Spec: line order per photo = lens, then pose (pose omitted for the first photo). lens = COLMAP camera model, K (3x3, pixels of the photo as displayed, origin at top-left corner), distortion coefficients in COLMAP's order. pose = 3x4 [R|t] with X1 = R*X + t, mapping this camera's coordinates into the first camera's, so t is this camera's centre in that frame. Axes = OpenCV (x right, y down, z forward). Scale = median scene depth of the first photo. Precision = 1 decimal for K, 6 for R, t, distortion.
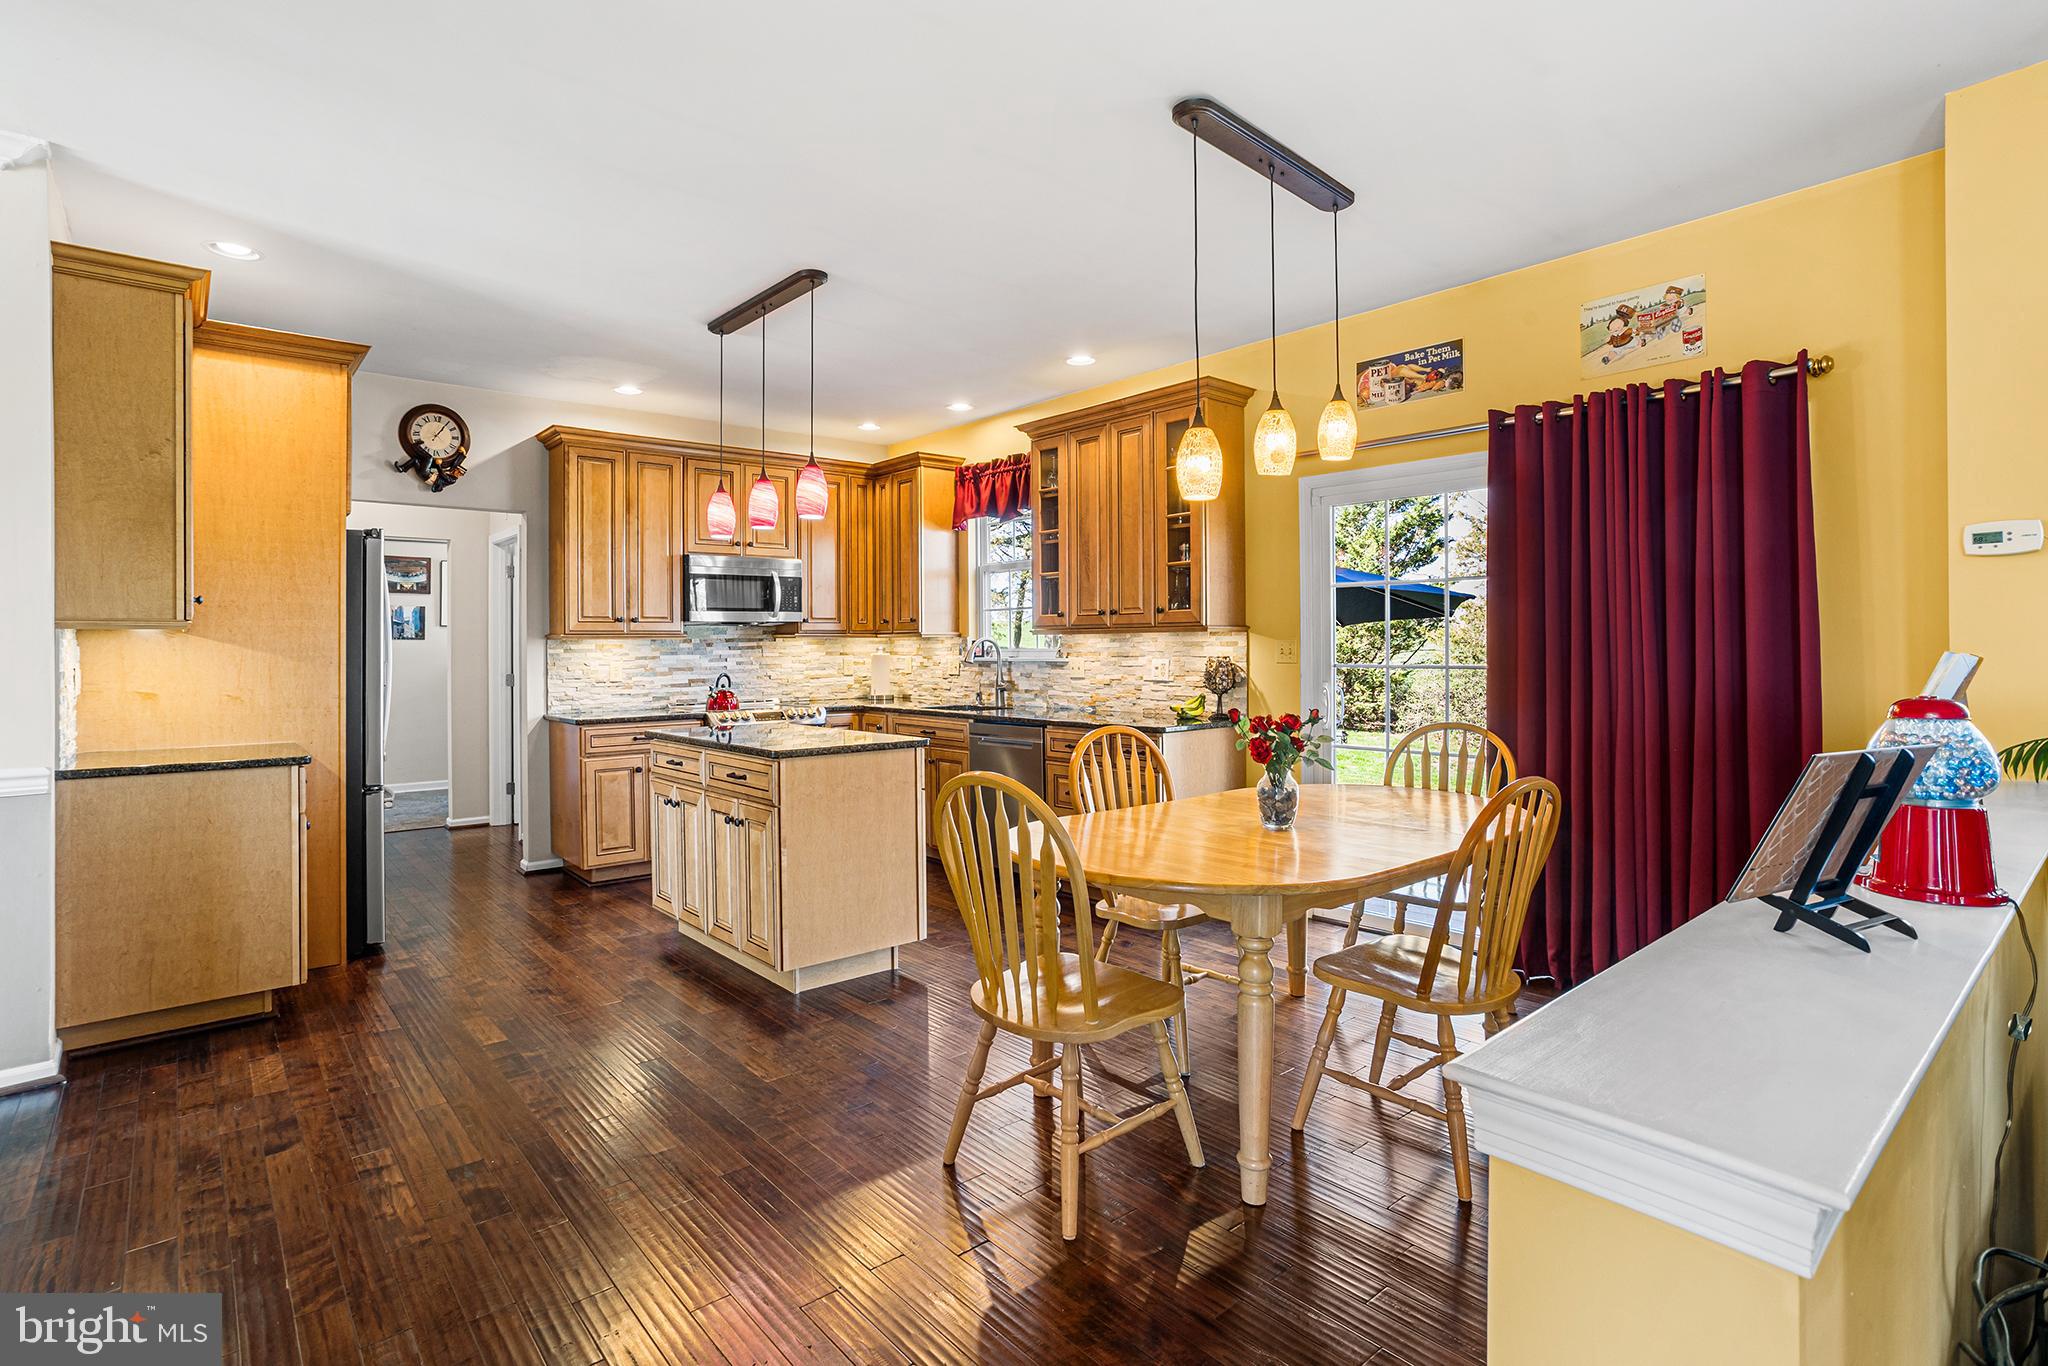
lens RADIAL K [[1001.7, 0, 985.8], [0, 1001.7, 646.9], [0, 0, 1]] dist [-0.028713, 0.010937]
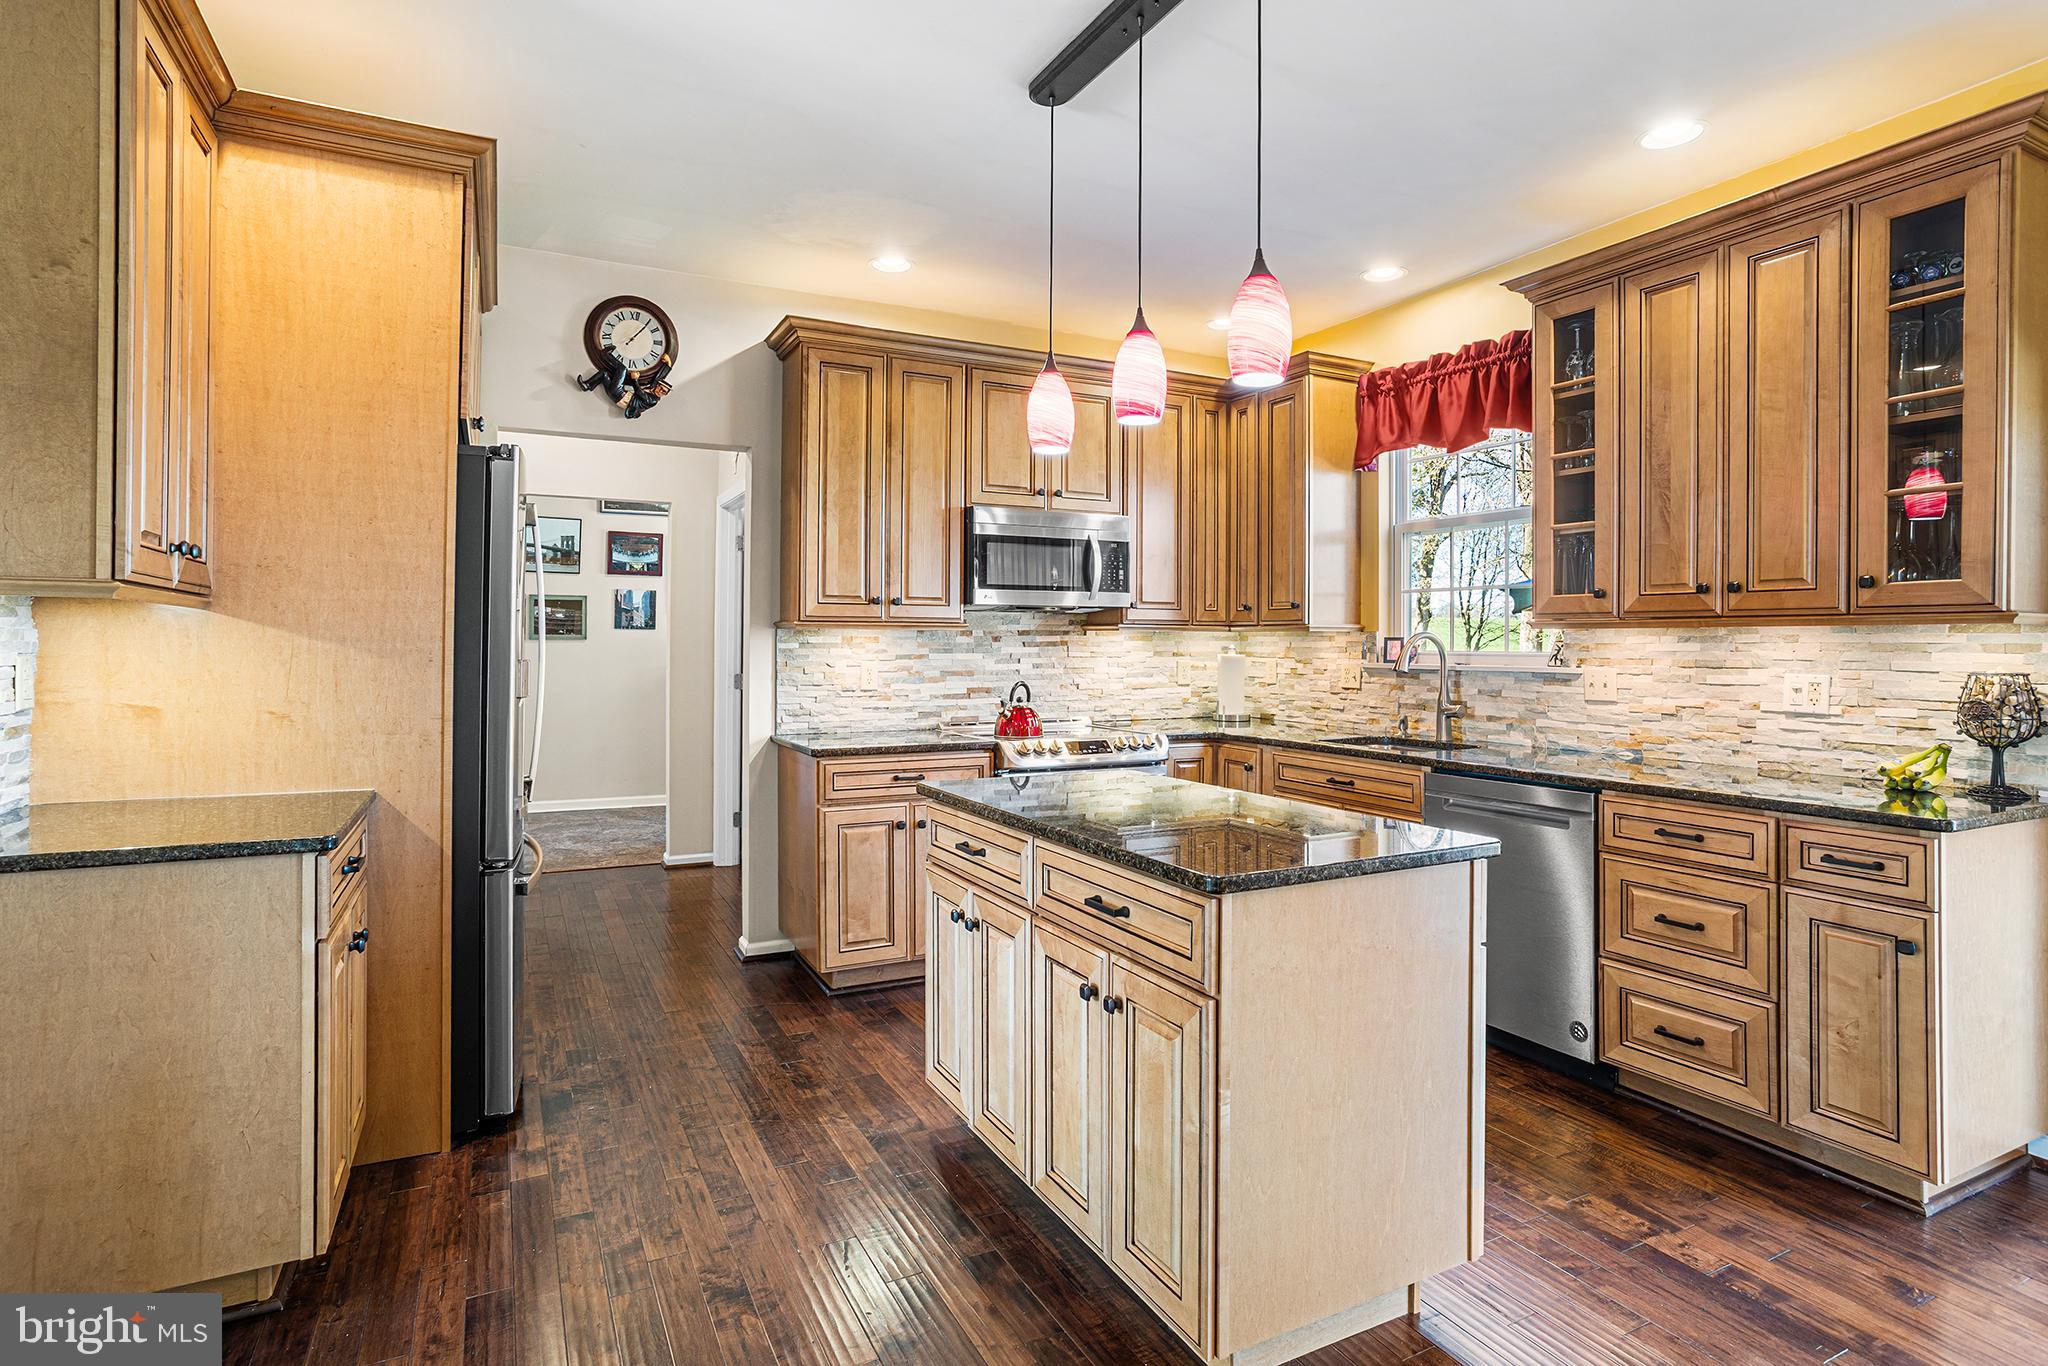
lens RADIAL K [[1001.7, 0, 974.1], [0, 1001.7, 639.0], [0, 0, 1]] dist [-0.028713, 0.010937]
pose [[0.970050, 0.011496, -0.242634, -0.143372], [-0.012657, 0.999915, -0.003225, 0.000300], [0.242576, 0.006199, 0.970113, 0.372682]]
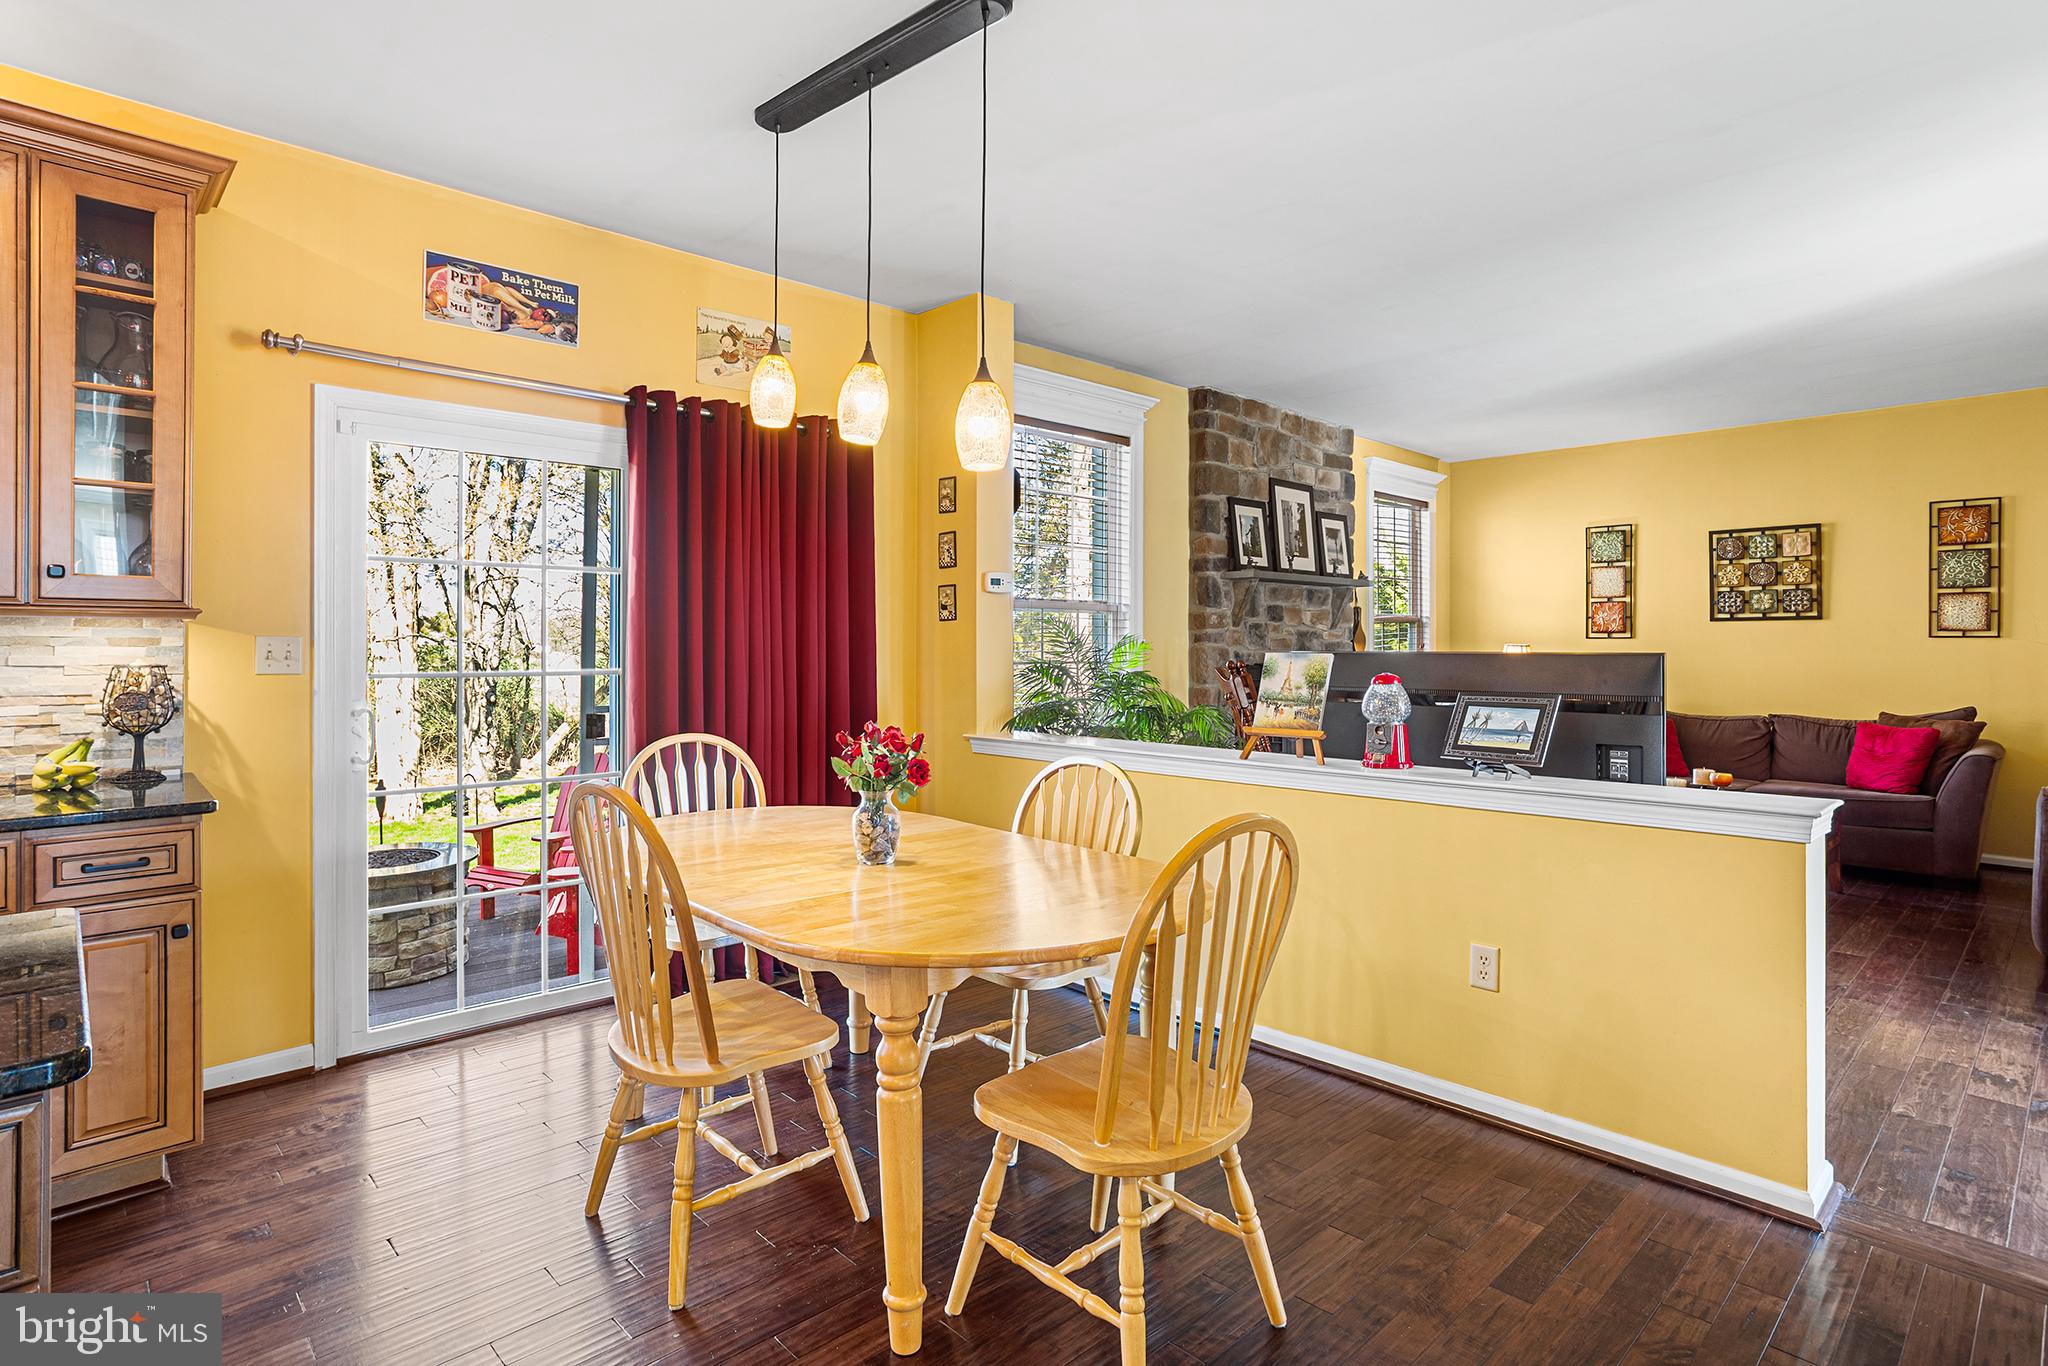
lens RADIAL K [[1001.7, 0, 1011.6], [0, 1001.7, 650.5], [0, 0, 1]] dist [-0.028713, 0.010937]
pose [[-0.038989, 0.000200, 0.999240, -0.302667], [-0.002403, 0.999997, -0.000294, 0.000493], [-0.999237, -0.002413, -0.038989, 0.522939]]
